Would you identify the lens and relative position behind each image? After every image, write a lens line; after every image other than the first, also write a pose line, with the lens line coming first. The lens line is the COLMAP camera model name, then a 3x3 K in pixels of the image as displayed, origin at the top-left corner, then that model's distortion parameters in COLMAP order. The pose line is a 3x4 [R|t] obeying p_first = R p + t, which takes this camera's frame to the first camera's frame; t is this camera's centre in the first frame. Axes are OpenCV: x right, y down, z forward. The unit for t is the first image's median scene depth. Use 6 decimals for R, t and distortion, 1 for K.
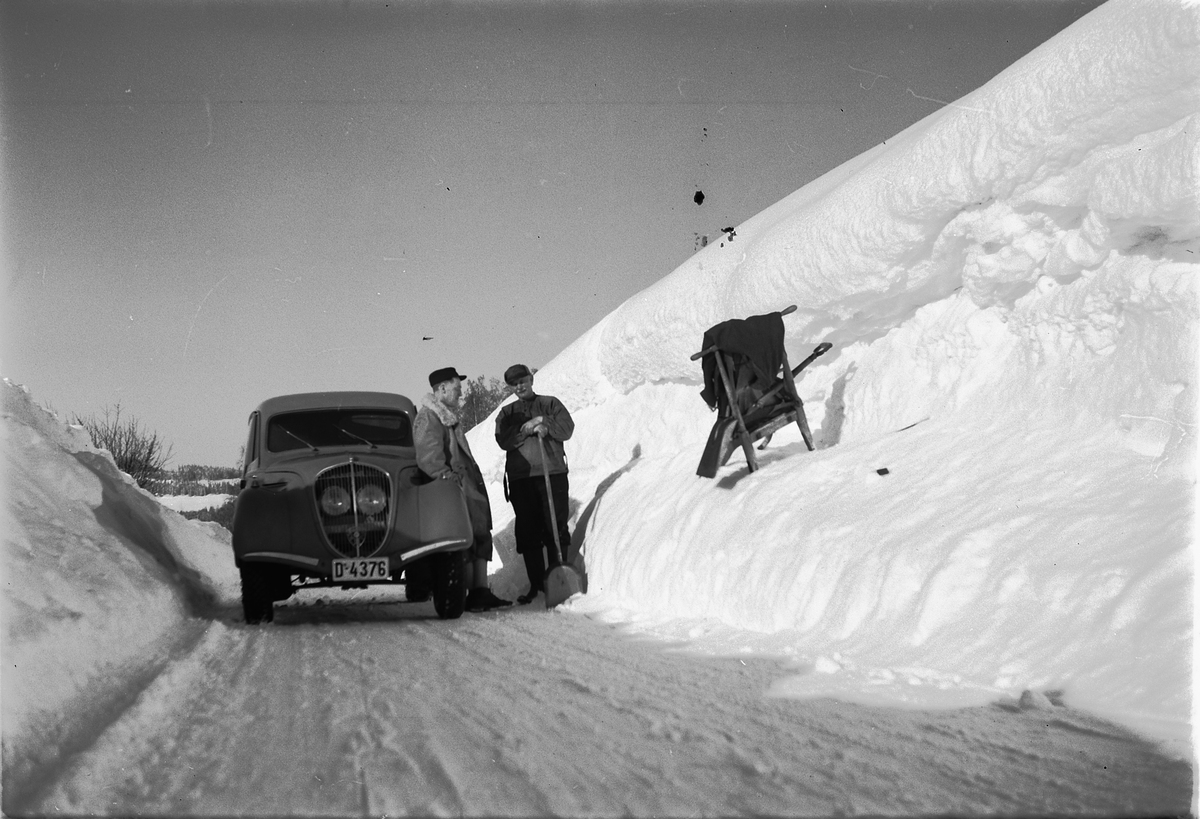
lens RADIAL K [[1589.3, 0, 600.0], [0, 1589.3, 409.5], [0, 0, 1]] dist [0.068820, -0.096341]
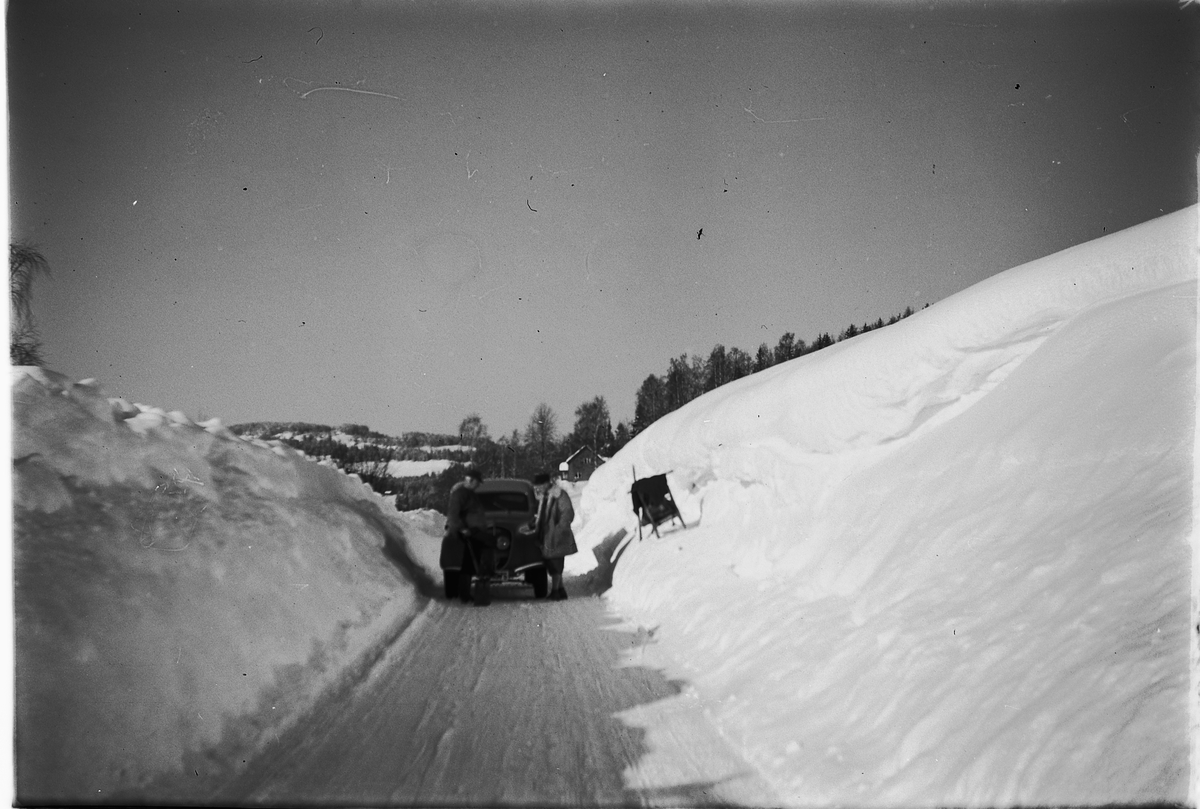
lens RADIAL K [[1540.2, 0, 600.0], [0, 1540.2, 404.5], [0, 0, 1]] dist [0.006558, 0.278038]
pose [[0.991470, 0.004665, -0.130251, 0.259690], [-0.002927, 0.999904, 0.013537, -0.160430], [0.130301, -0.013040, 0.991389, -1.055971]]
